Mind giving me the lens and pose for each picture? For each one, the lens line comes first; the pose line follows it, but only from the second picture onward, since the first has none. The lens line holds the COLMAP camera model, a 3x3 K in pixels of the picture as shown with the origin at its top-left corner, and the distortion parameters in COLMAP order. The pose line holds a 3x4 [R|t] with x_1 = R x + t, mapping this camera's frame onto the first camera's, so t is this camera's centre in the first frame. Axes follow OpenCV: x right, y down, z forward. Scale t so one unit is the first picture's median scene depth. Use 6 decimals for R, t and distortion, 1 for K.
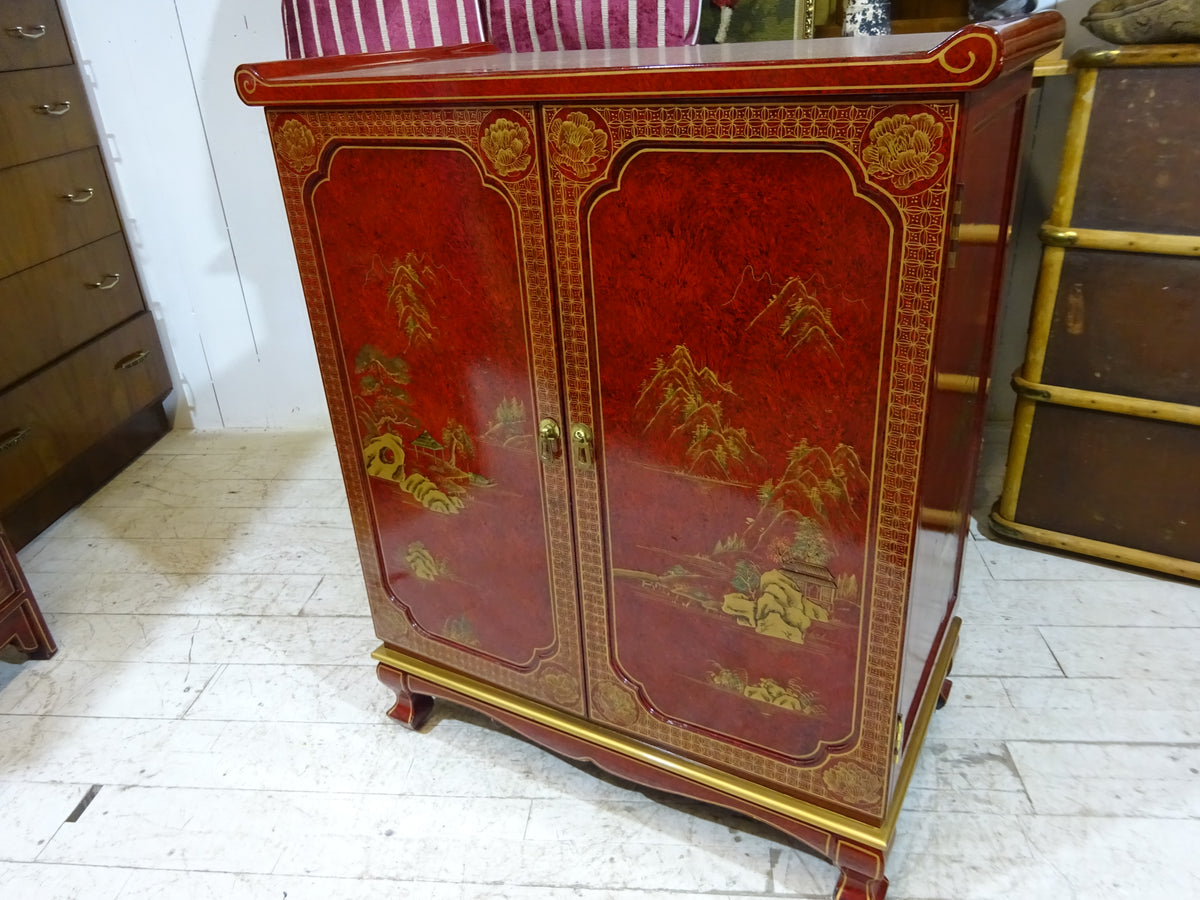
lens RADIAL K [[884.1, 0, 599.7], [0, 884.1, 453.0], [0, 0, 1]] dist [0.006888, -0.010401]
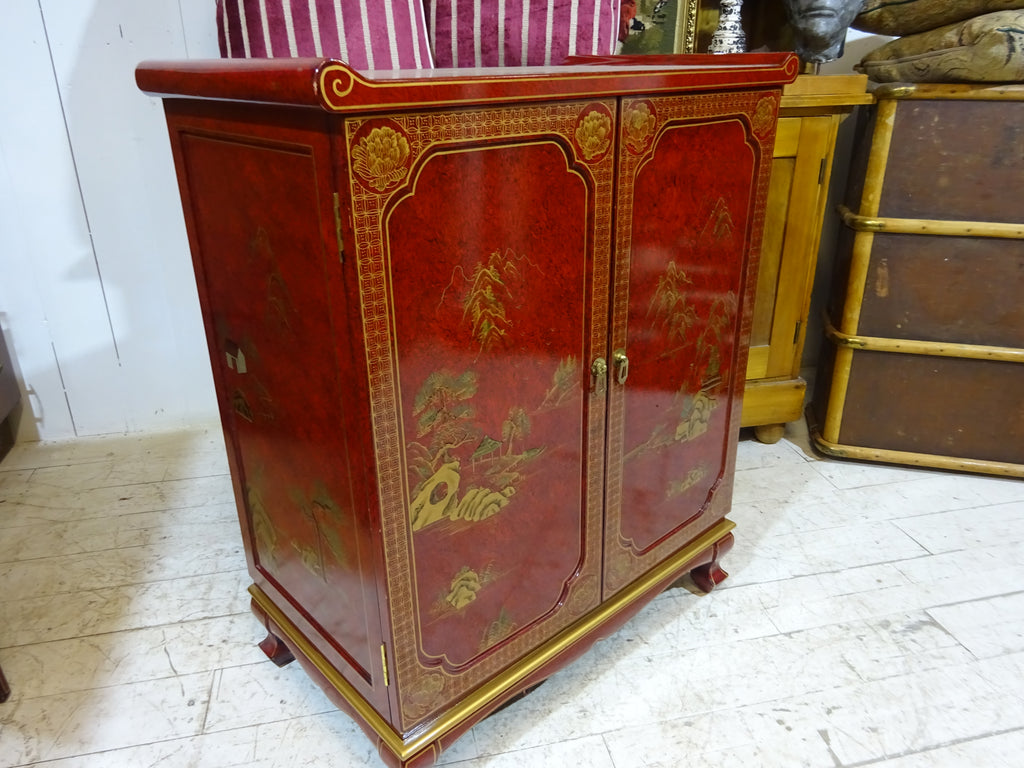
lens RADIAL K [[754.4, 0, 512.7], [0, 754.4, 385.7], [0, 0, 1]] dist [0.006888, -0.010401]
pose [[0.305296, -0.327800, 0.894059, -1.001148], [0.411237, 0.892205, 0.186694, -0.238982], [-0.858882, 0.310673, 0.407190, 0.671938]]
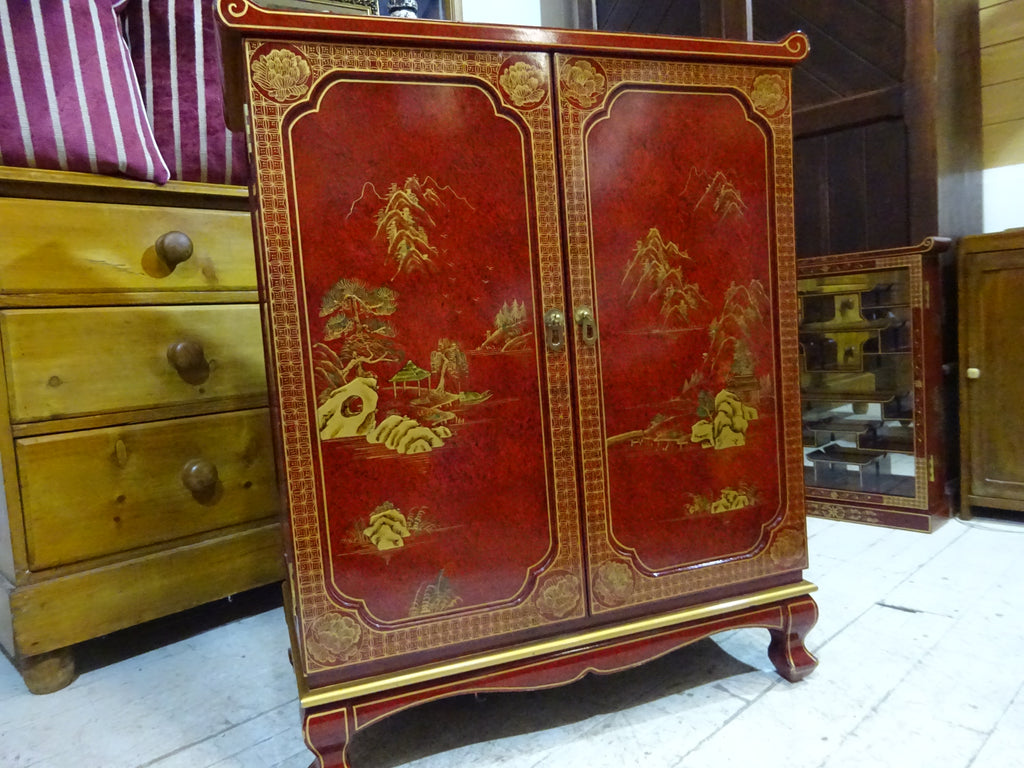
lens RADIAL K [[754.4, 0, 513.2], [0, 754.4, 386.4], [0, 0, 1]] dist [0.006888, -0.010401]
pose [[0.649709, -0.053052, 0.758329, -0.837999], [0.358538, 0.901023, -0.244148, 0.272948], [-0.670319, 0.430516, 0.604424, 0.457062]]
